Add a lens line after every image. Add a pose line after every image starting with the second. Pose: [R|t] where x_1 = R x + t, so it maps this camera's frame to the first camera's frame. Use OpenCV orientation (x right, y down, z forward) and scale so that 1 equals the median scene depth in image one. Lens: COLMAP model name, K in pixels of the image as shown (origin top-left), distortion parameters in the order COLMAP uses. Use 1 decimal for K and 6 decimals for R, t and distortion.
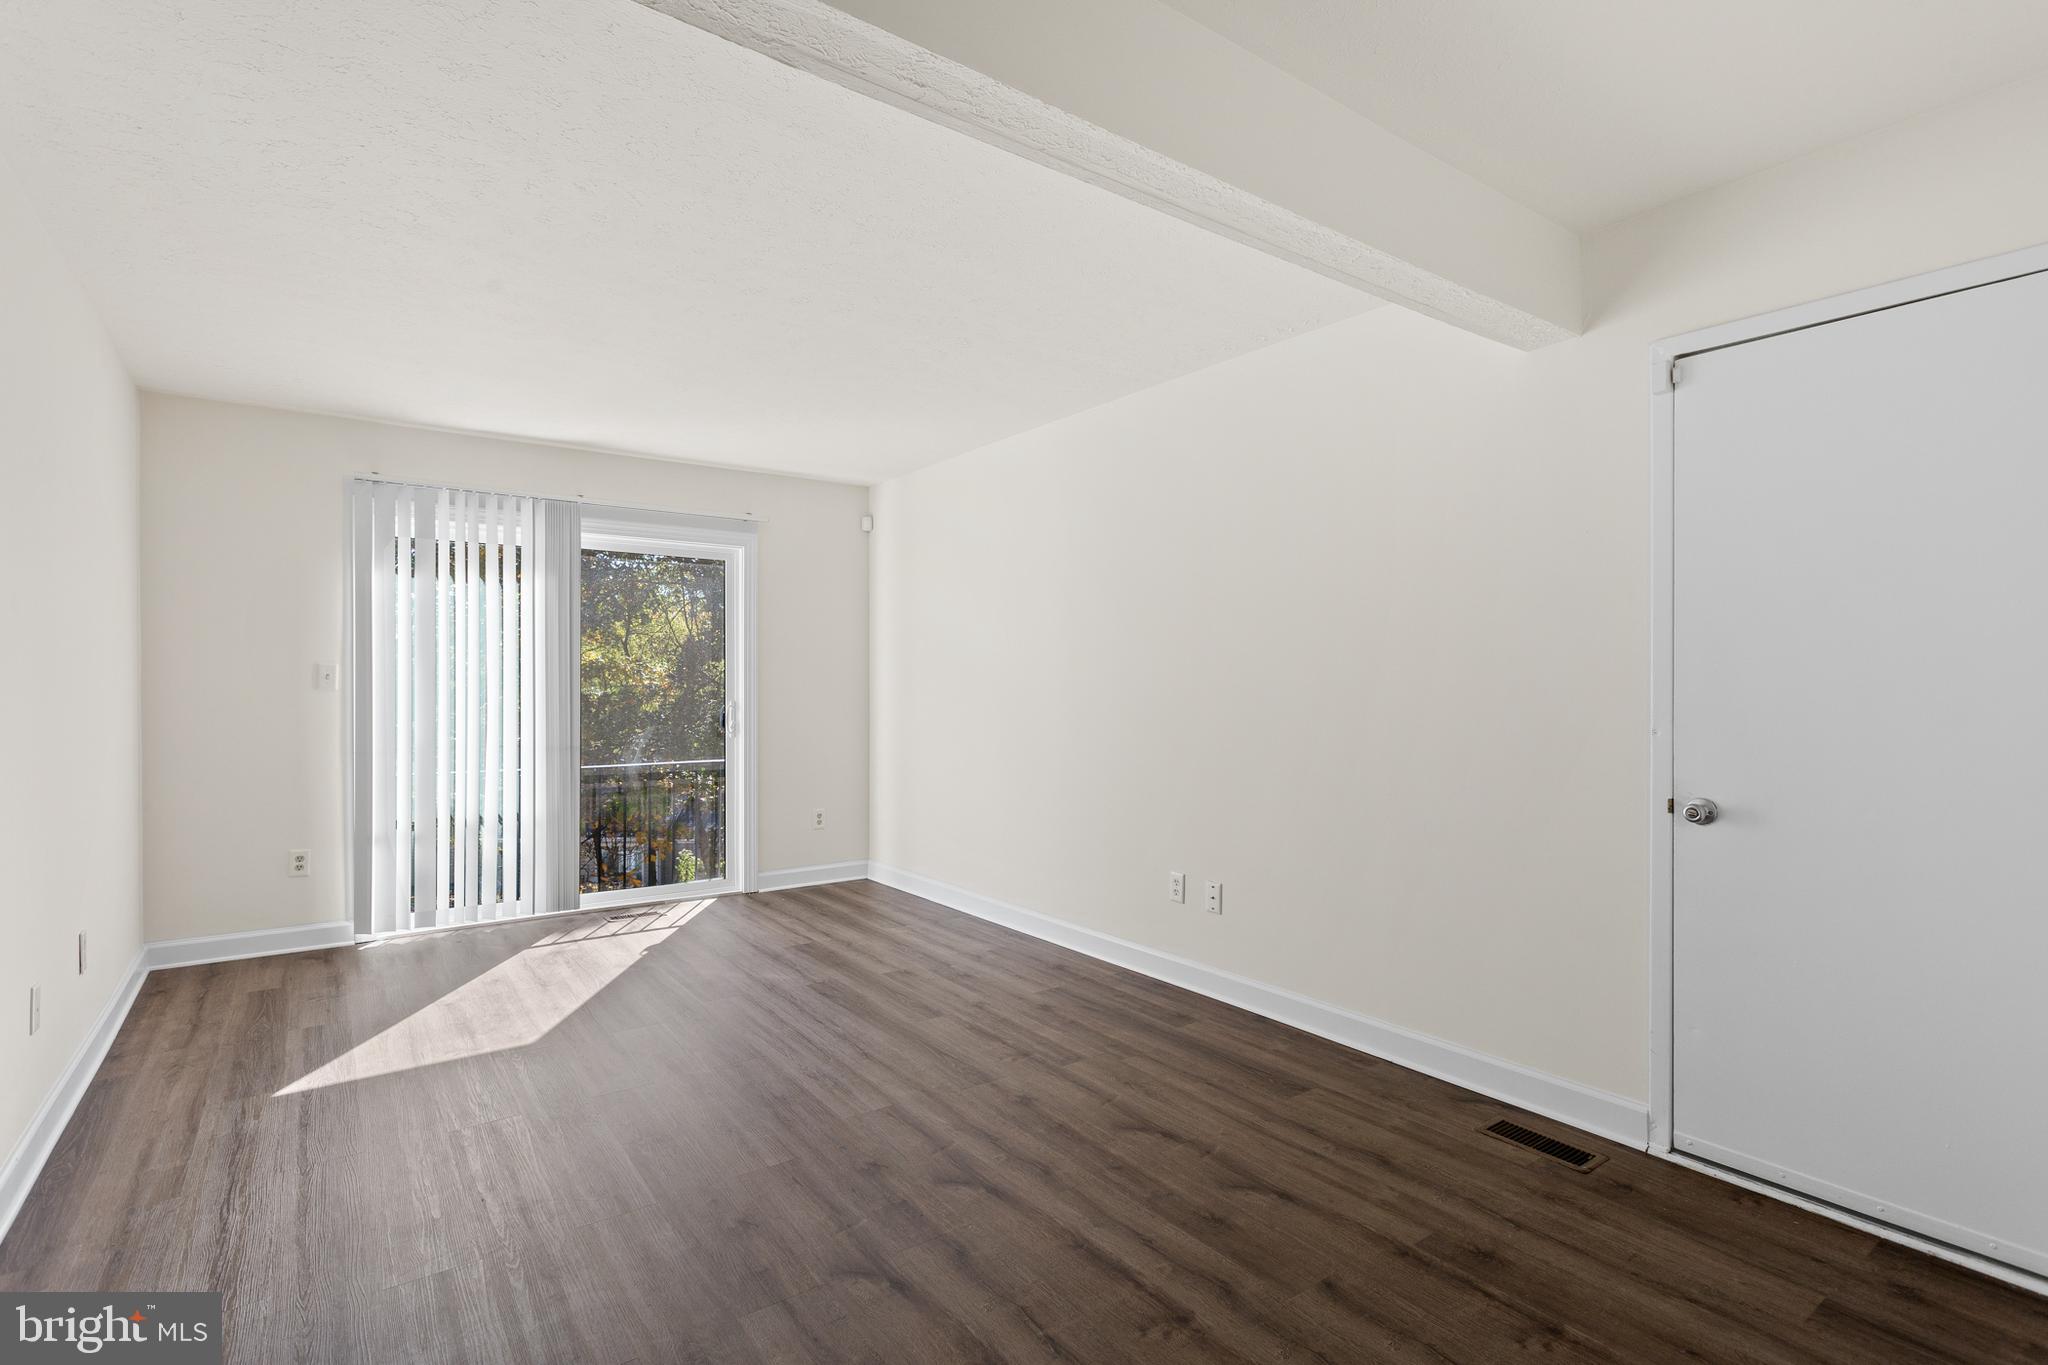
lens RADIAL K [[972.4, 0, 1012.6], [0, 972.4, 679.7], [0, 0, 1]] dist [0.002467, 0.000885]
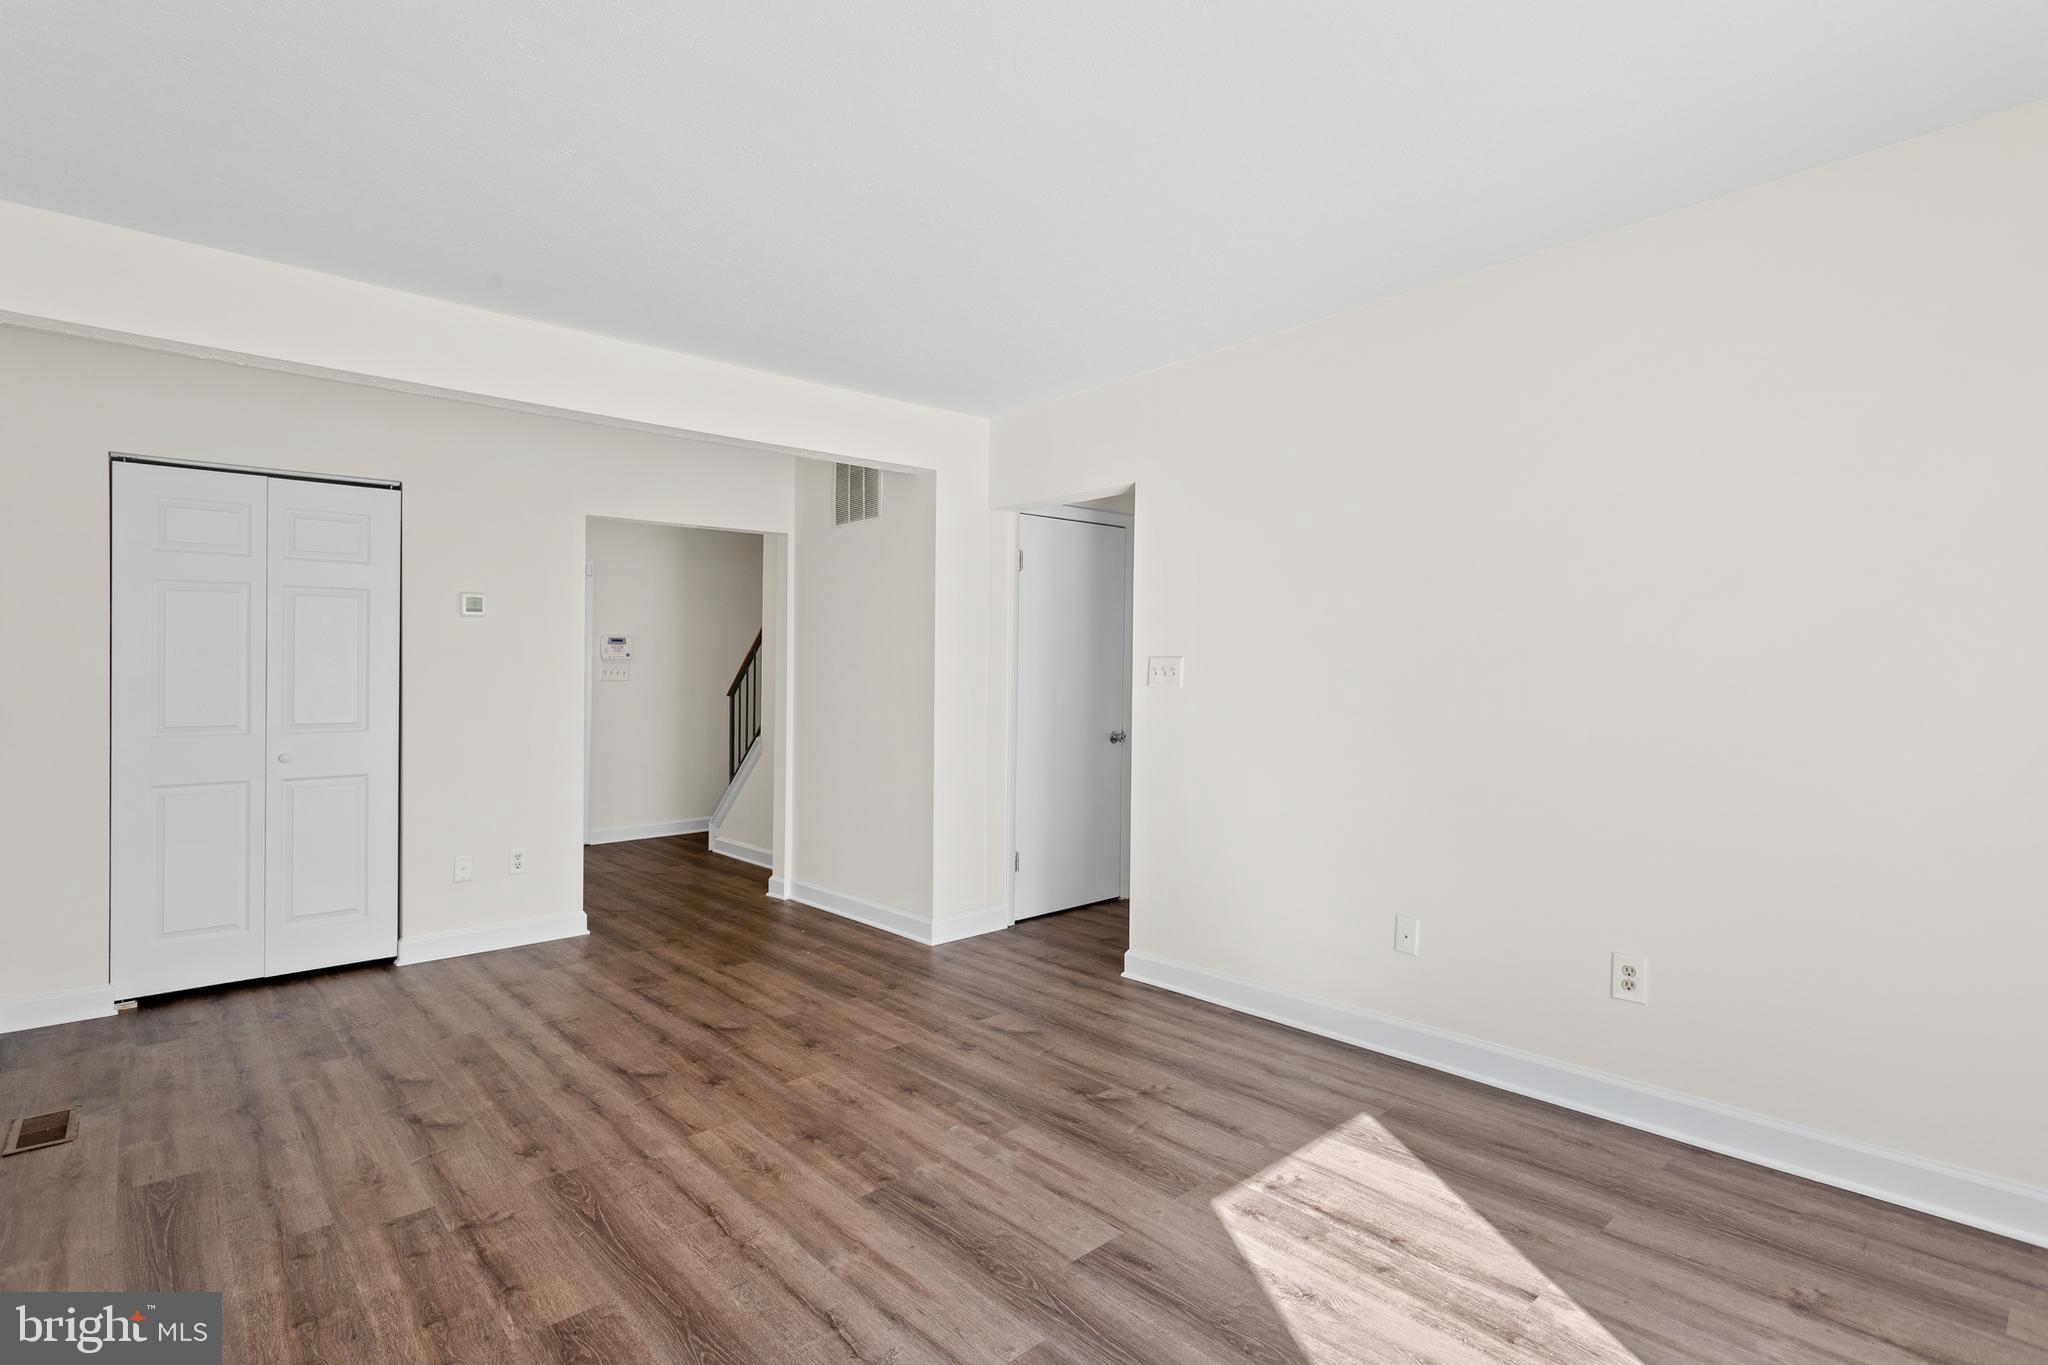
lens RADIAL K [[972.4, 0, 1024.1], [0, 972.4, 680.4], [0, 0, 1]] dist [0.002467, 0.000885]
pose [[-0.992903, 0.005281, -0.118810, -0.318438], [0.005550, 0.999983, -0.001930, 0.008451], [0.118798, -0.002575, -0.992915, 1.868274]]
